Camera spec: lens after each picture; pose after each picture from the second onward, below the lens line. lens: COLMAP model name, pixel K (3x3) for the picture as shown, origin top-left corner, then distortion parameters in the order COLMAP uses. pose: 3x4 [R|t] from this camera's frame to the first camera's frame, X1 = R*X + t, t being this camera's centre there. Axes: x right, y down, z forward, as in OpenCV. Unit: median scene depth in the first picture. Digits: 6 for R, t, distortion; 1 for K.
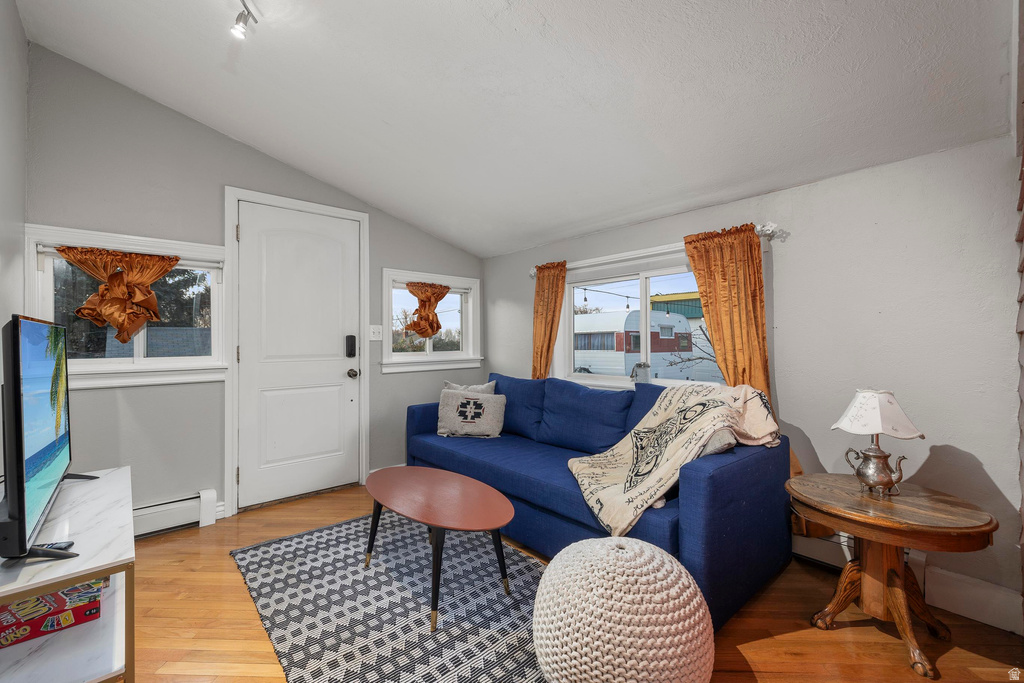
lens RADIAL K [[435.0, 0, 503.2], [0, 435.0, 339.1], [0, 0, 1]] dist [0.000652, 0.000162]
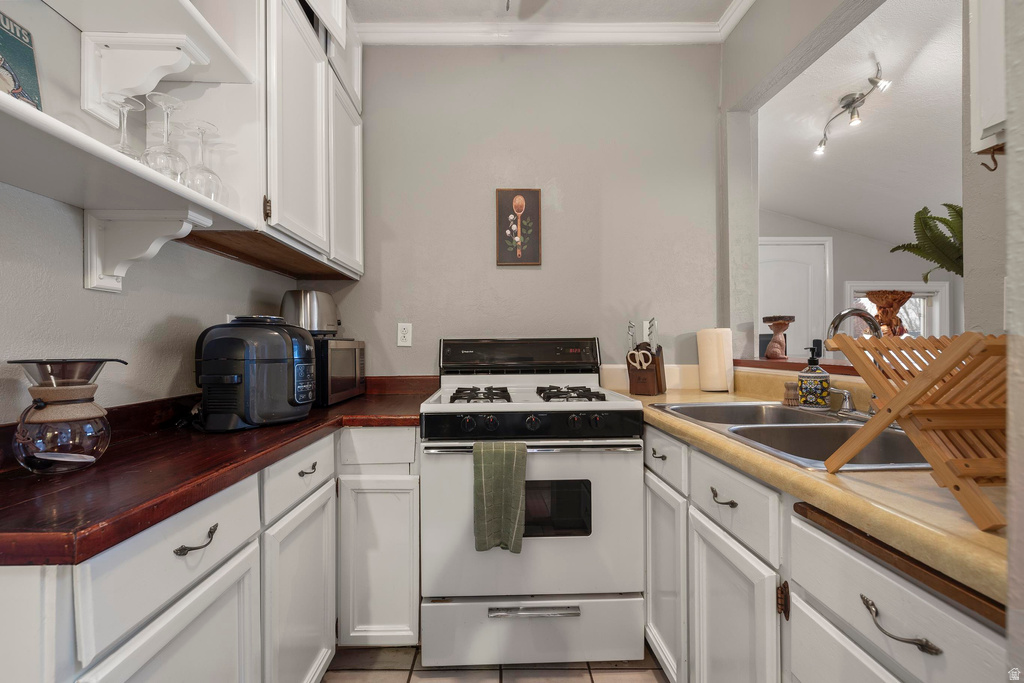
lens RADIAL K [[430.0, 0, 504.6], [0, 430.0, 342.9], [0, 0, 1]] dist [-0.002501, -0.000067]
pose [[0.763076, 0.004720, -0.646291, -0.257954], [-0.000094, 0.999974, 0.007193, -0.006698], [0.646308, -0.005428, 0.763057, -0.528056]]
